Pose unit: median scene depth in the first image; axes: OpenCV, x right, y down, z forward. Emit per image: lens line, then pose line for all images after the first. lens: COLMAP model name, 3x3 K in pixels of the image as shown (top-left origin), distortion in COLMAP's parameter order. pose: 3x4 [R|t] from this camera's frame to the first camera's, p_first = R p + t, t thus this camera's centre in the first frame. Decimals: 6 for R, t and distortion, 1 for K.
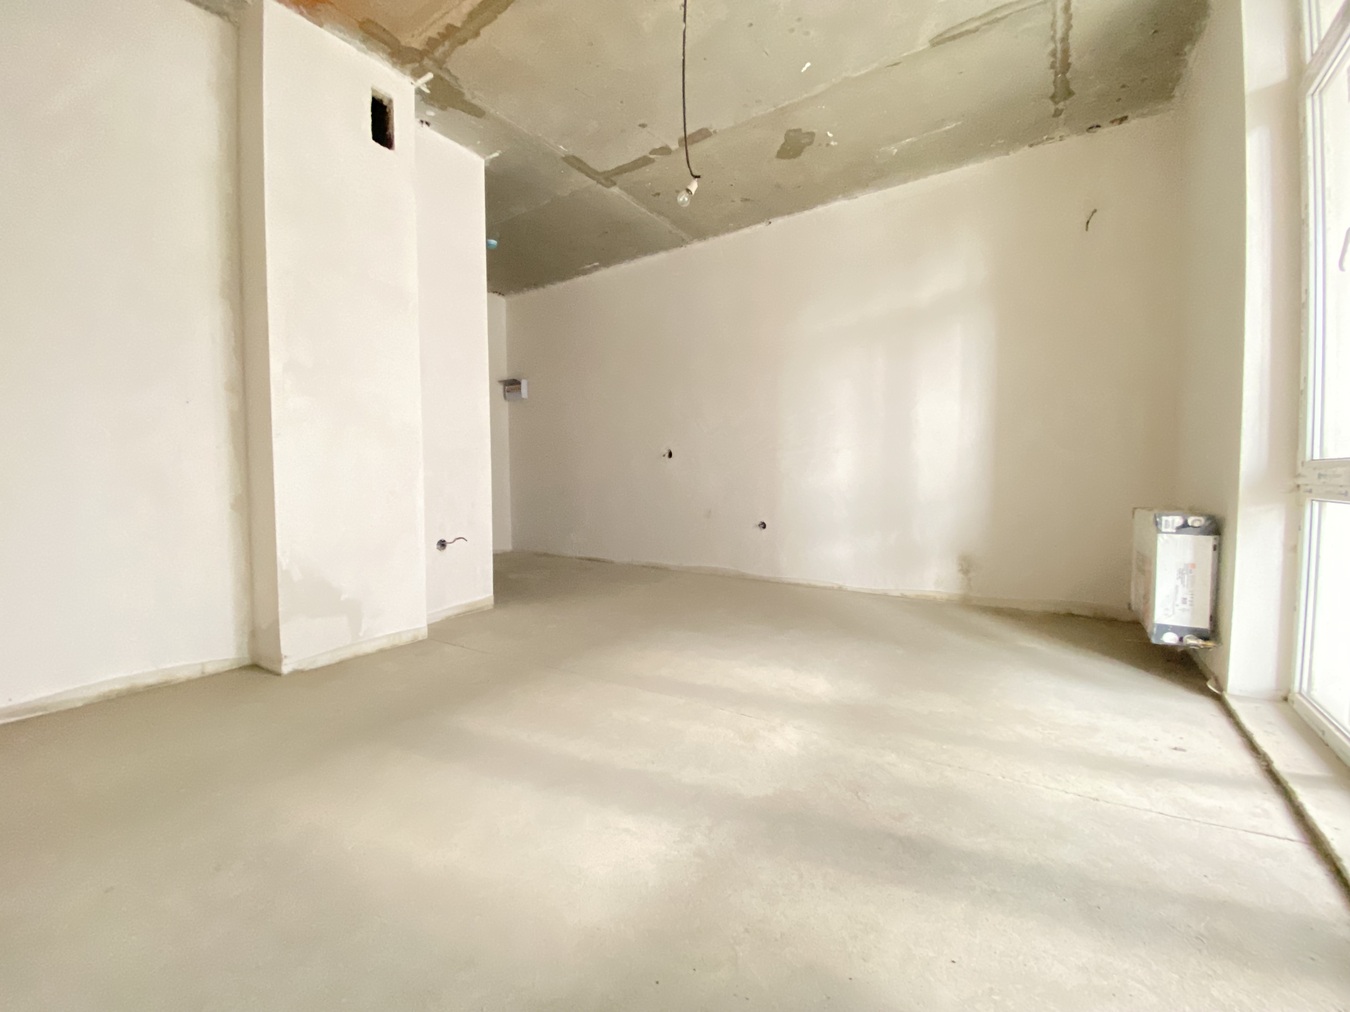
lens RADIAL K [[545.7, 0, 670.6], [0, 545.7, 504.6], [0, 0, 1]] dist [0.013928, -0.017382]
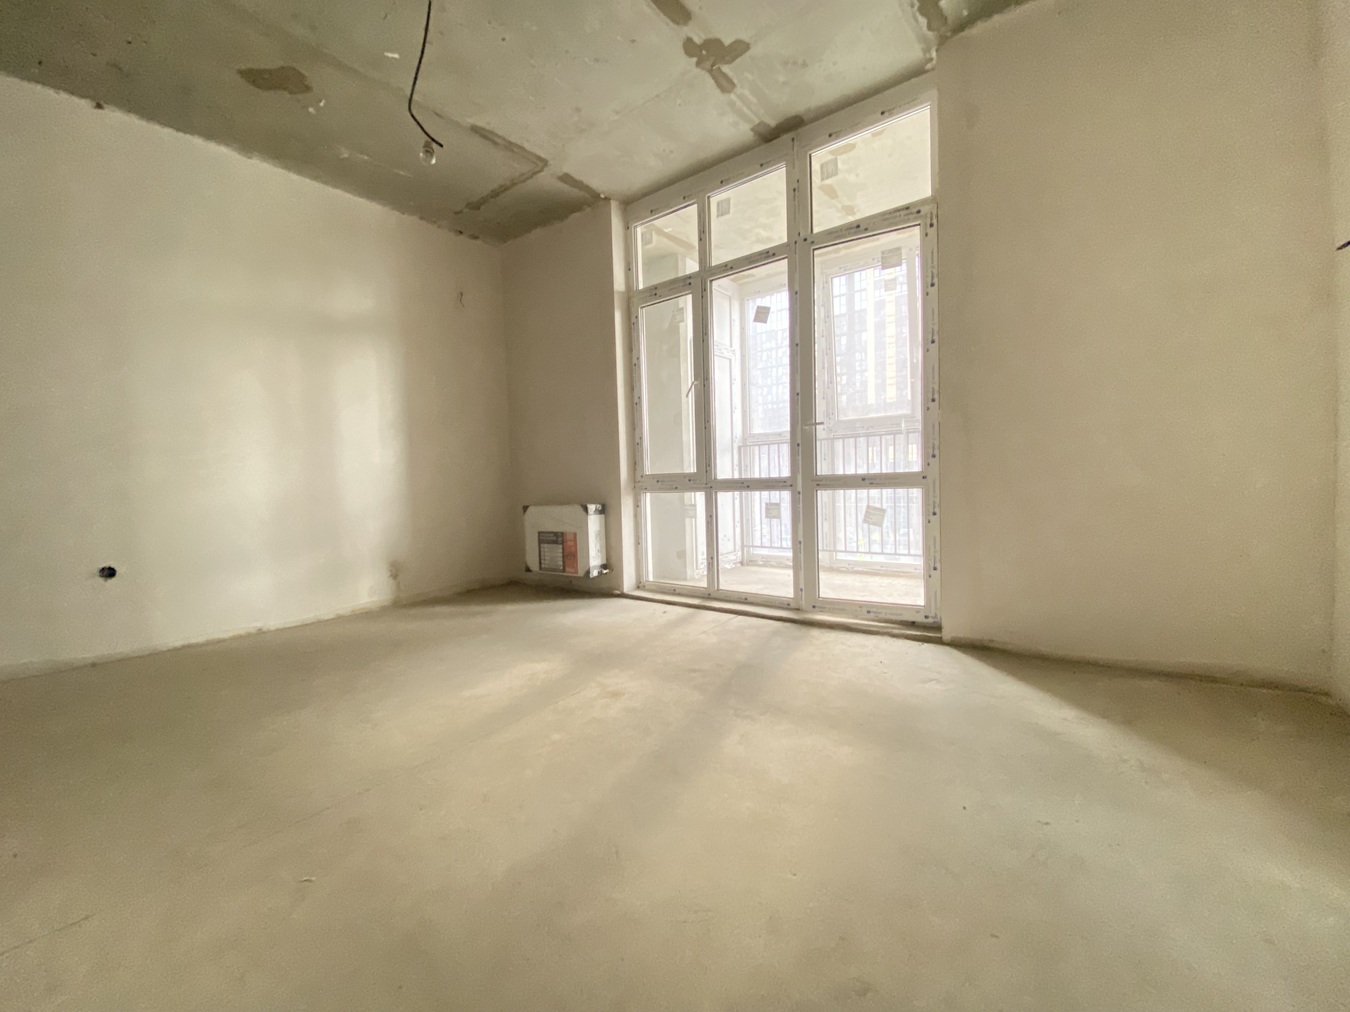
lens RADIAL K [[545.7, 0, 673.4], [0, 545.7, 505.2], [0, 0, 1]] dist [0.013928, -0.017382]
pose [[0.053278, -0.037365, 0.997880, -0.736062], [0.079779, 0.996265, 0.033045, -0.013932], [-0.995388, 0.077850, 0.056060, 0.547003]]
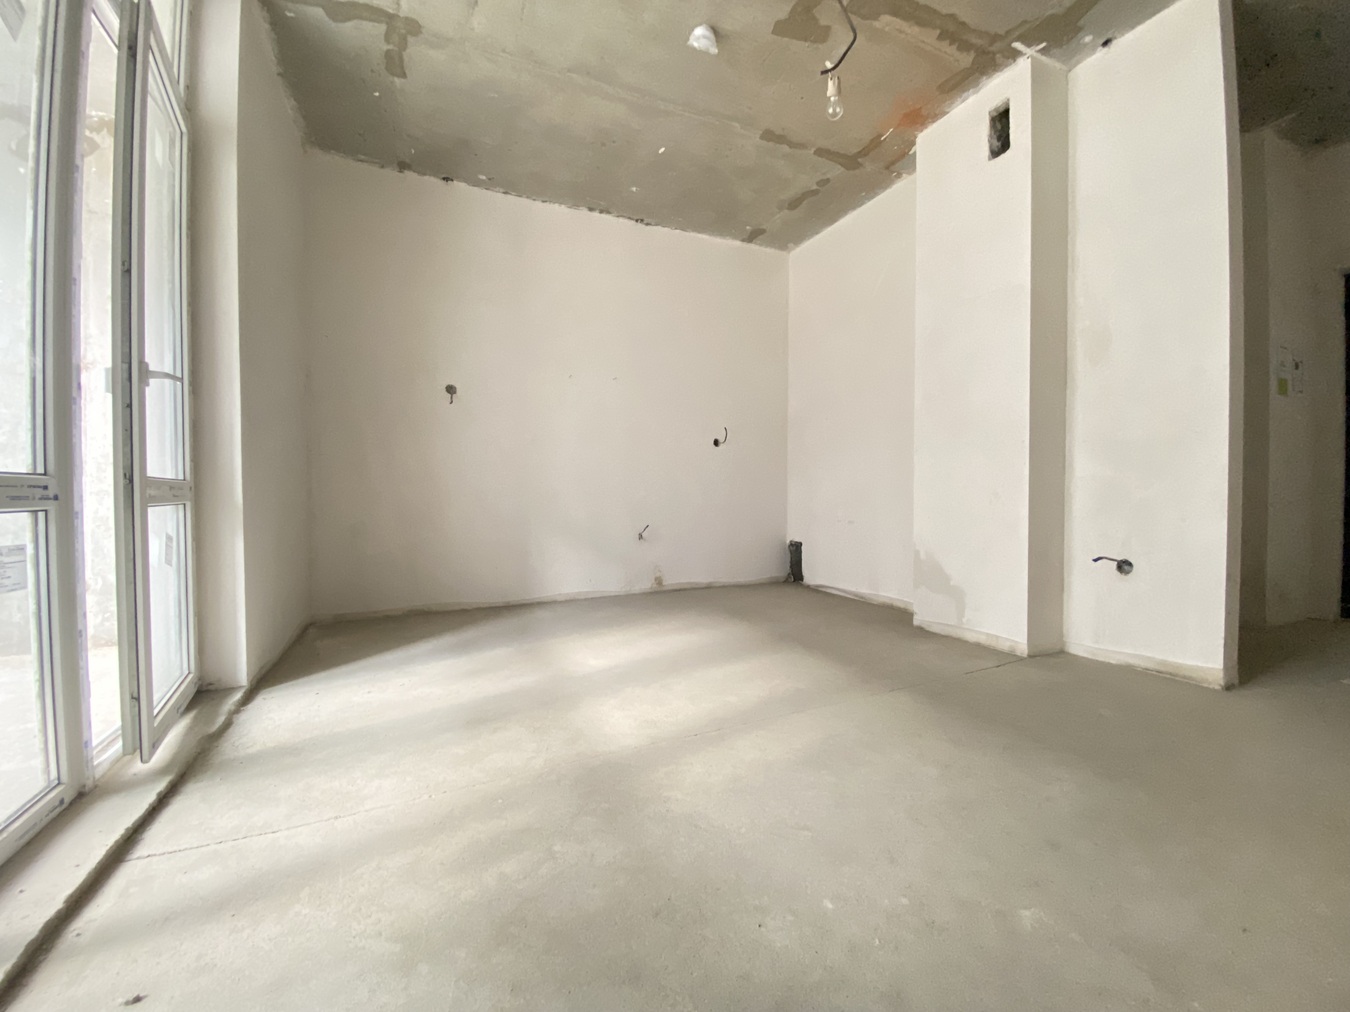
lens RADIAL K [[545.7, 0, 669.5], [0, 545.7, 504.2], [0, 0, 1]] dist [0.013928, -0.017382]
pose [[-0.526574, 0.026424, -0.849719, 0.718467], [-0.038395, 0.997758, 0.054821, -0.040044], [0.849262, 0.061492, -0.524379, 1.105293]]
